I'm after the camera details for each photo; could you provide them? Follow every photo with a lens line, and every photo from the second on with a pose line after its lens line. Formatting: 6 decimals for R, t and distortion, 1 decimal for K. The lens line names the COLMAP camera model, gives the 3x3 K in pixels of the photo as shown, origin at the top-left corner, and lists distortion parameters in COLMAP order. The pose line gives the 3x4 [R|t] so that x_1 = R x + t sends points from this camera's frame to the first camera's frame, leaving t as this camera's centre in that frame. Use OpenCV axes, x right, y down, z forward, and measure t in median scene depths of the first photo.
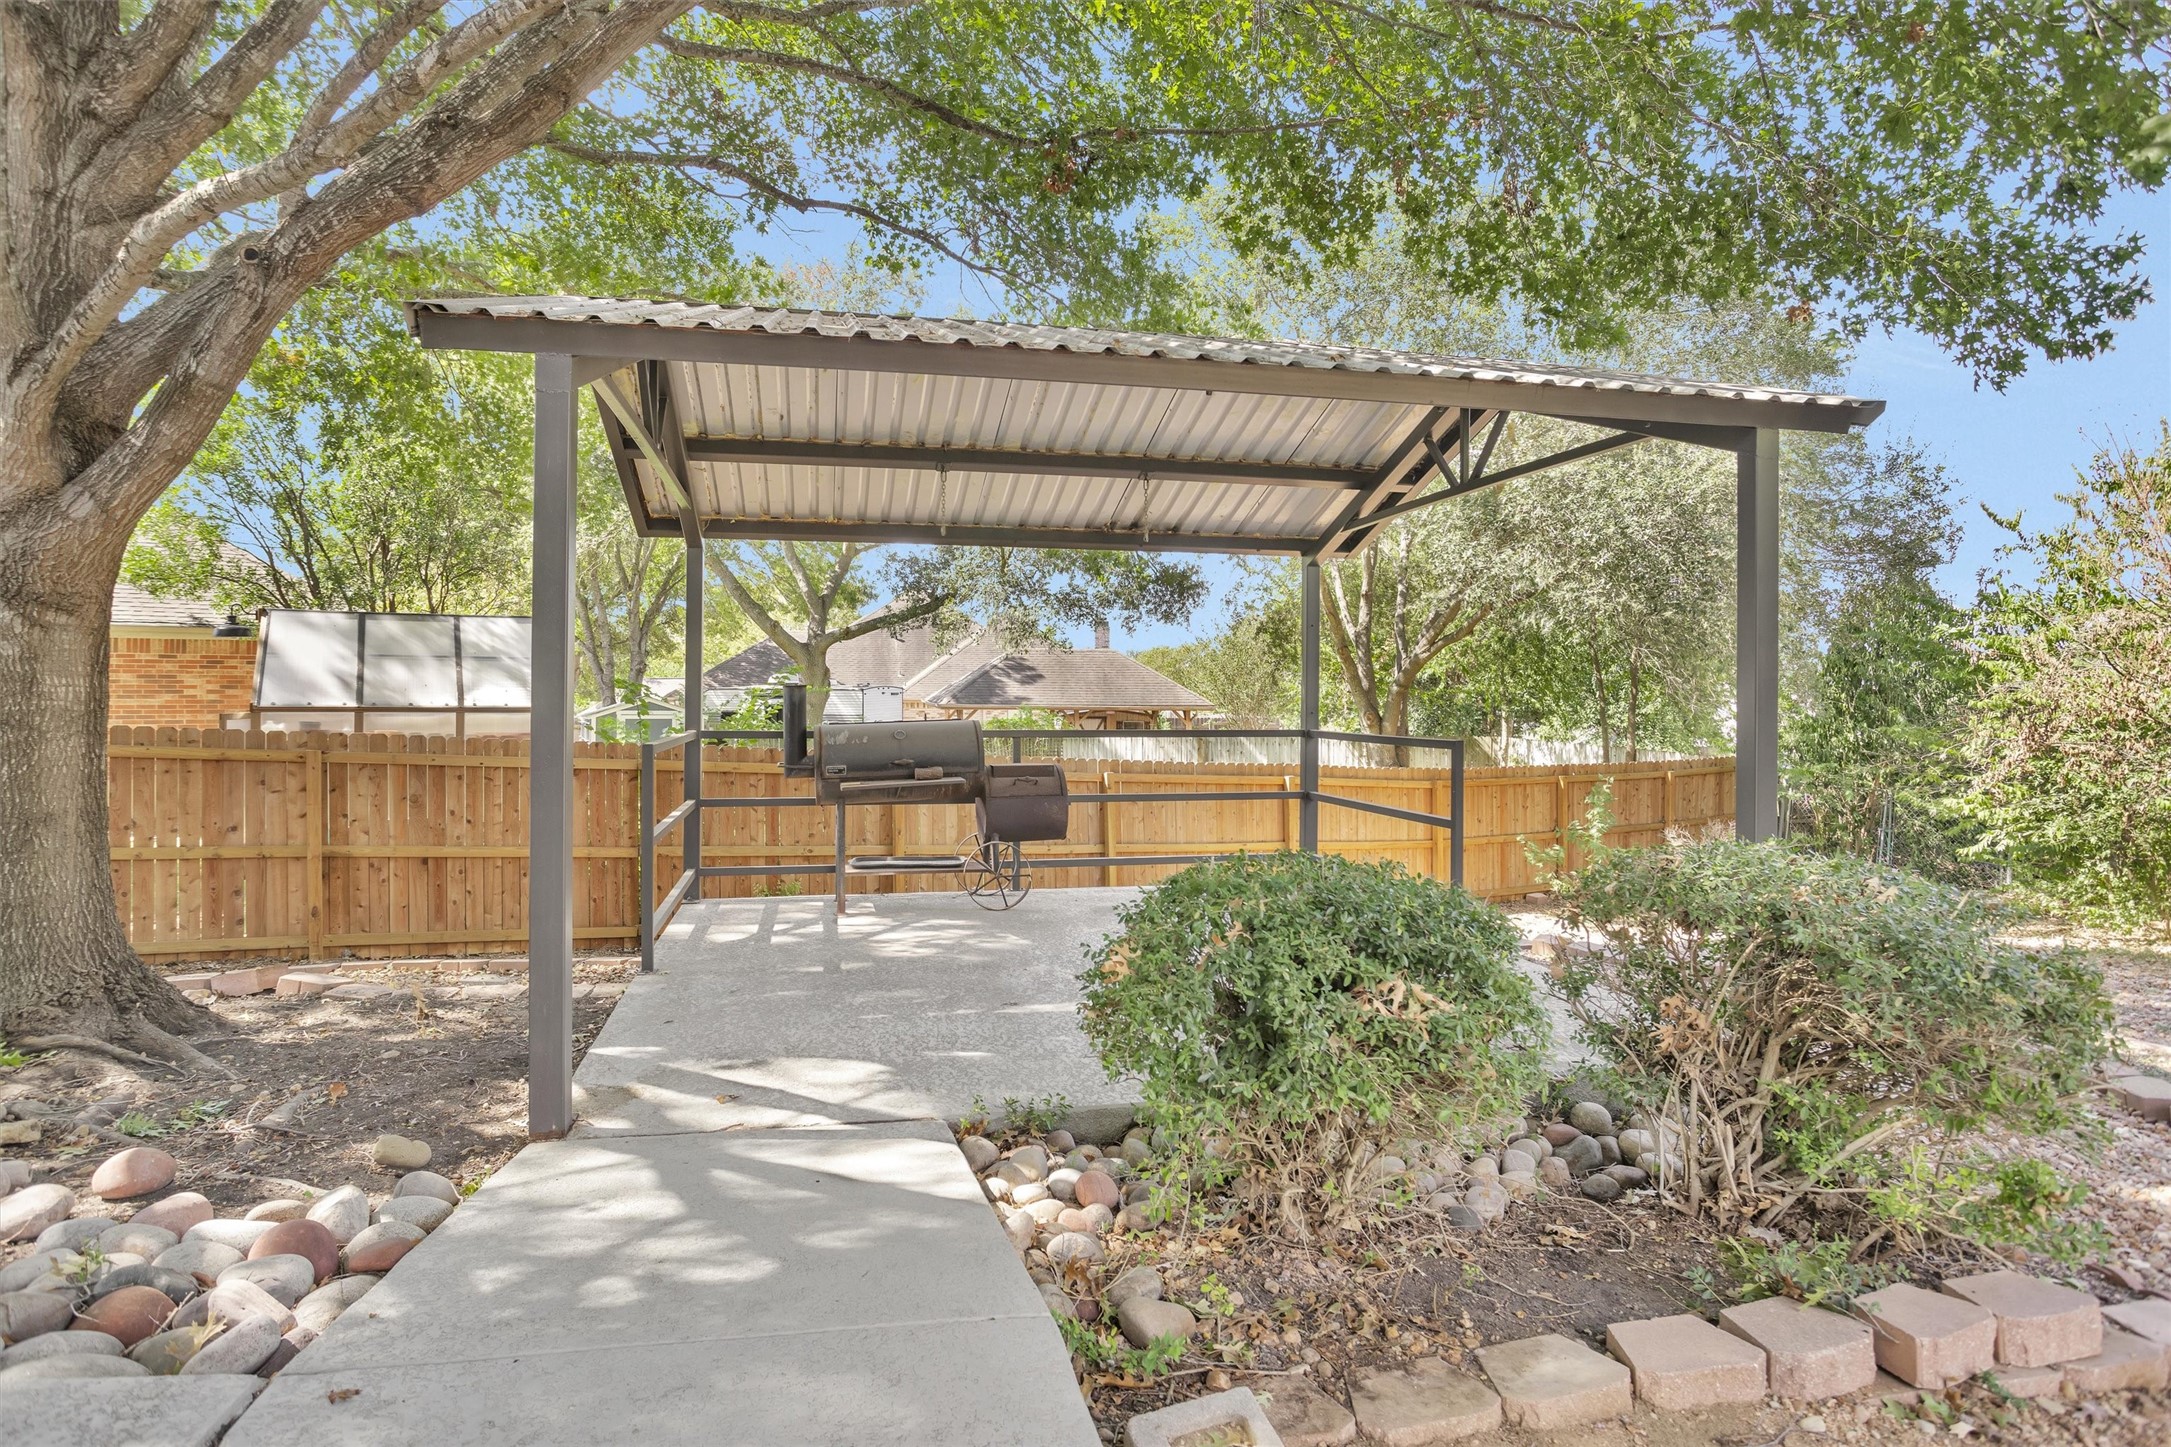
lens RADIAL K [[1204.5, 0, 1121.1], [0, 1204.5, 683.1], [0, 0, 1]] dist [-0.029685, 0.000197]
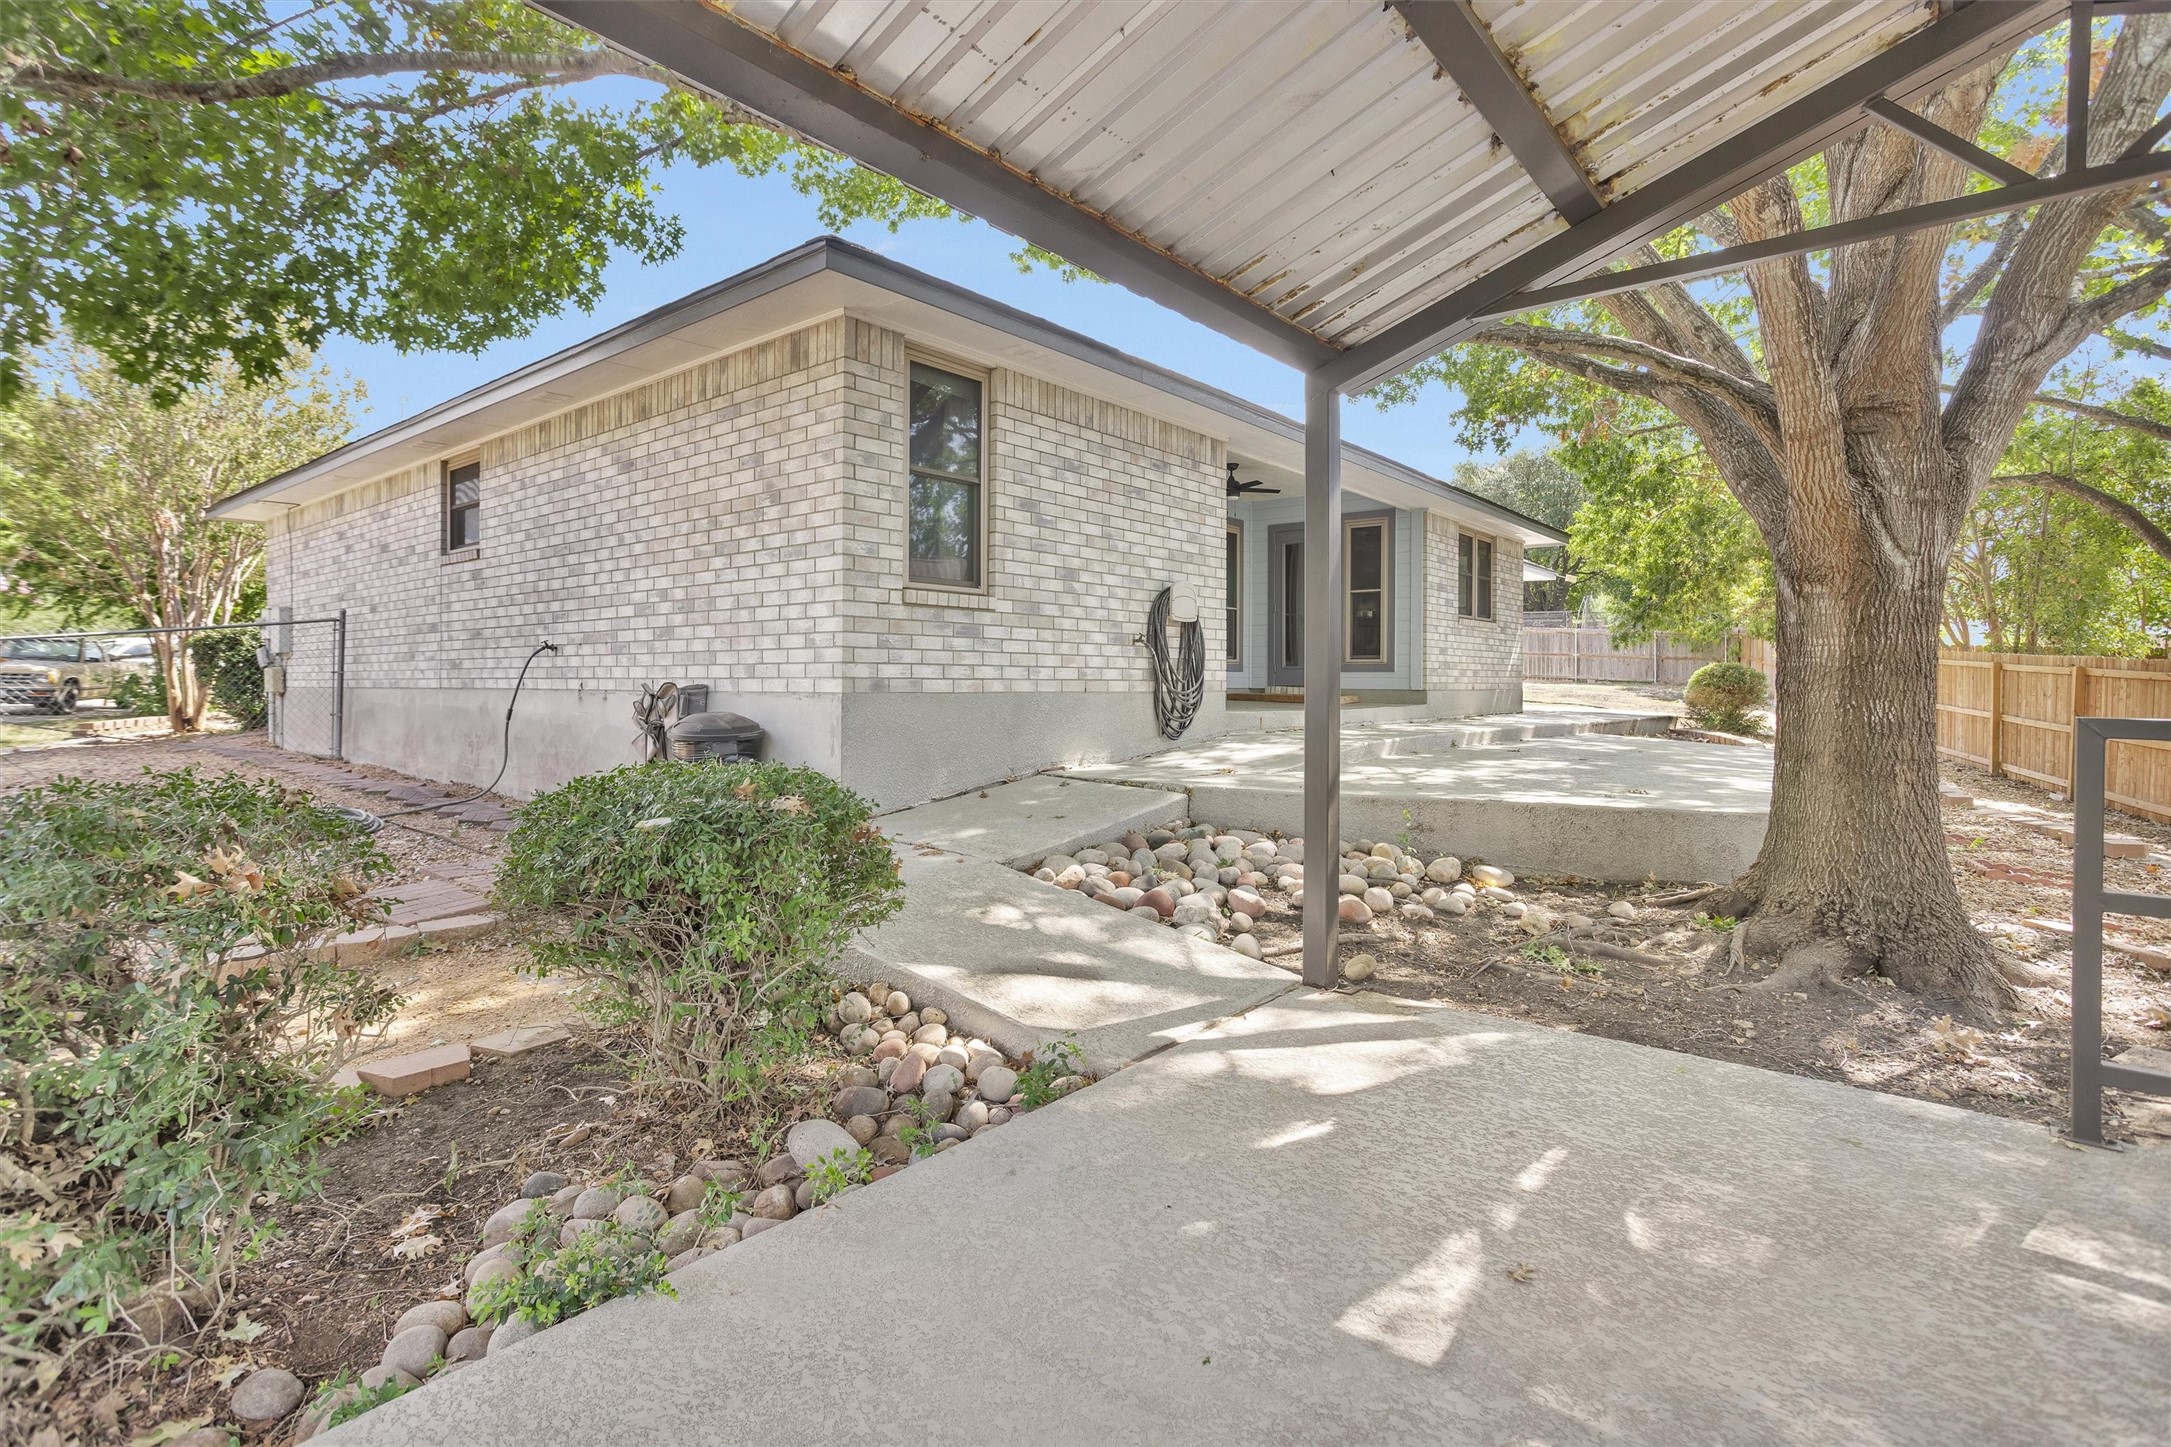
lens RADIAL K [[1043.9, 0, 1081.7], [0, 1043.9, 688.1], [0, 0, 1]] dist [-0.029661, 0.017777]
pose [[-0.797311, -0.004691, -0.603550, 0.187155], [-0.007066, 0.999974, 0.001561, 0.028236], [0.603527, 0.005509, -0.797324, 0.796950]]
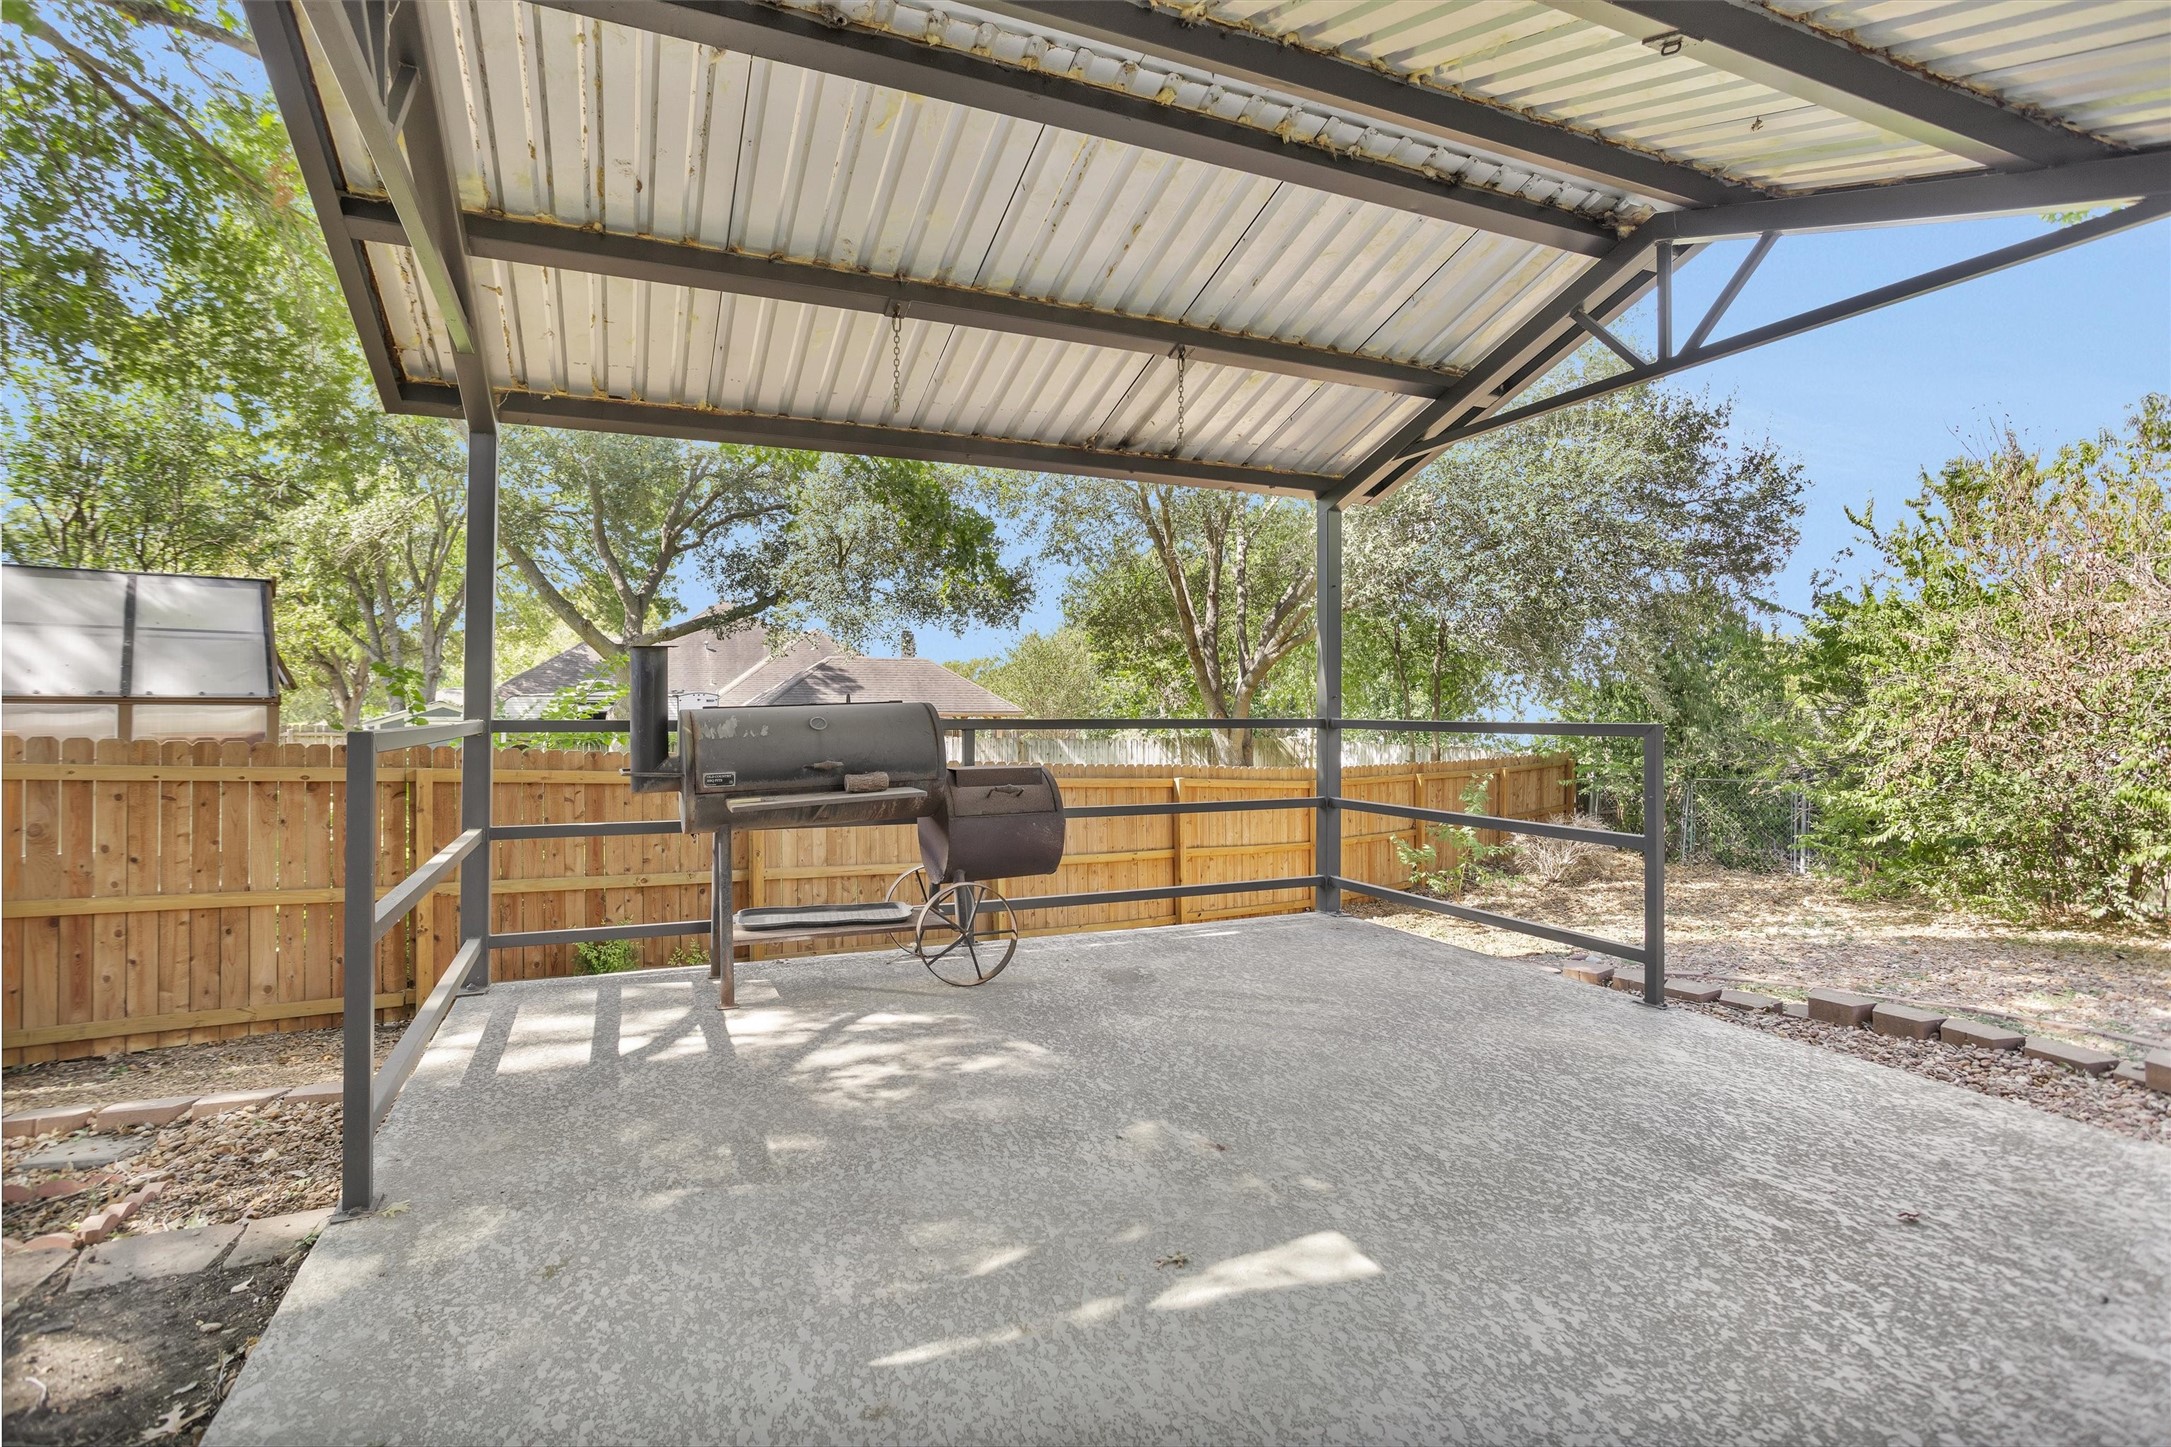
lens RADIAL K [[1043.9, 0, 1081.7], [0, 1043.9, 688.1], [0, 0, 1]] dist [-0.029661, 0.017777]
pose [[0.985320, 0.000792, 0.170716, -0.130178], [0.000785, 0.999958, -0.009175, 0.026768], [-0.170716, 0.009174, 0.985278, 0.388914]]
